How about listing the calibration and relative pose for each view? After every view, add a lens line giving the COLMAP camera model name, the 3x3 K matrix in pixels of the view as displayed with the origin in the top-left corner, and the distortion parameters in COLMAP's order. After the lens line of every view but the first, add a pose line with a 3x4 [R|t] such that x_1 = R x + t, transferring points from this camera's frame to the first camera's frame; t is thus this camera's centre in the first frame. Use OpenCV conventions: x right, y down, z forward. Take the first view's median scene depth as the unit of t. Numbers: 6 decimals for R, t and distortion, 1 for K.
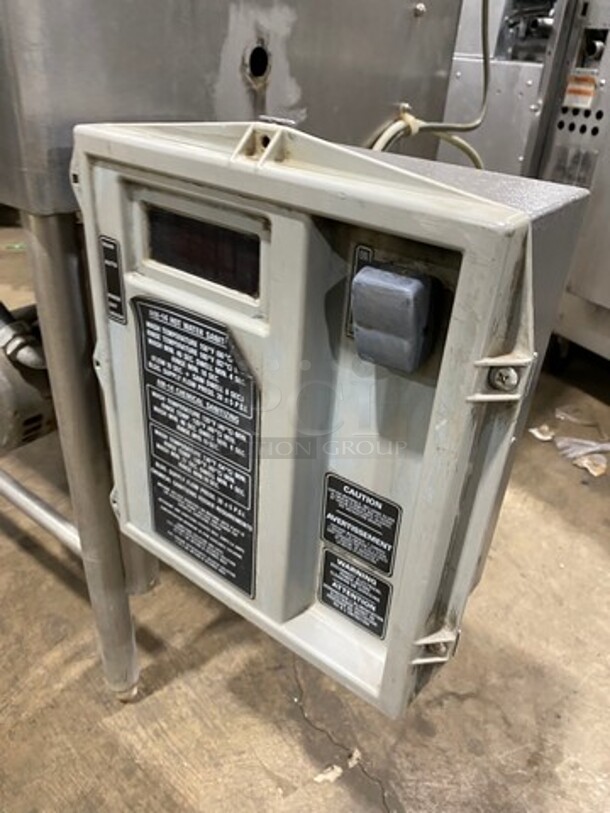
lens RADIAL K [[620.8, 0, 306.3], [0, 620.8, 408.0], [0, 0, 1]] dist [0.019417, -0.013409]
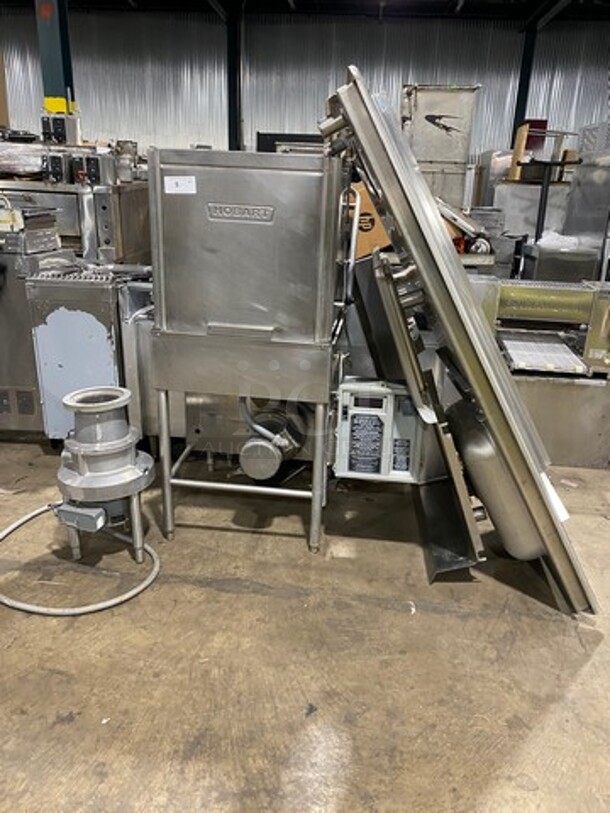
lens RADIAL K [[620.8, 0, 307.6], [0, 620.8, 401.8], [0, 0, 1]] dist [0.019417, -0.013409]
pose [[0.861832, -0.198332, 0.466808, -2.945182], [0.277445, 0.954814, -0.106555, 0.159807], [-0.424581, 0.221346, 0.877916, -3.317430]]
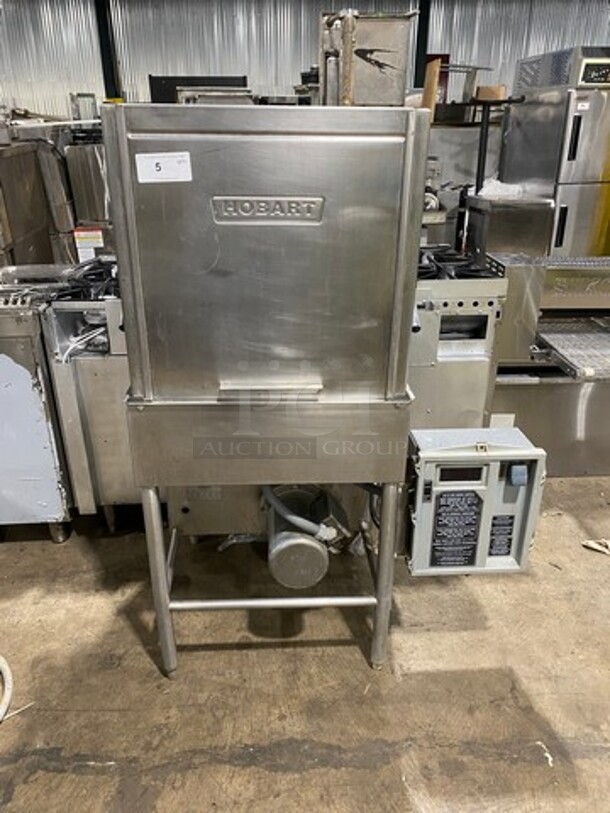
lens RADIAL K [[620.8, 0, 292.0], [0, 620.8, 406.0], [0, 0, 1]] dist [0.019417, -0.013409]
pose [[0.765617, -0.317232, 0.559638, -2.718053], [0.373025, 0.927691, 0.015545, -1.000441], [-0.524103, 0.196857, 0.828591, -1.559197]]
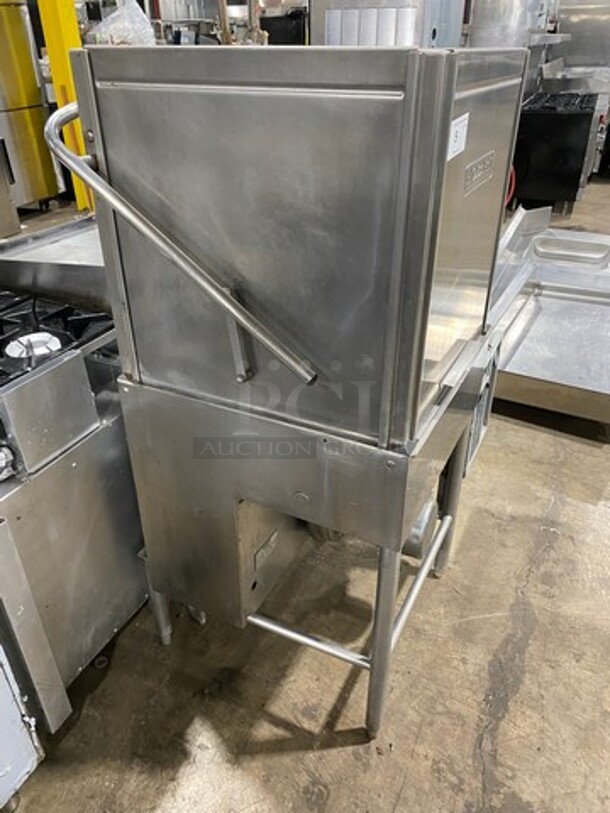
lens RADIAL K [[620.8, 0, 305.1], [0, 620.8, 408.5], [0, 0, 1]] dist [0.019417, -0.013409]
pose [[-0.188885, -0.553063, 0.811445, -3.367841], [0.502719, 0.655369, 0.563706, -2.971969], [-0.843561, 0.514405, 0.154246, 1.386892]]
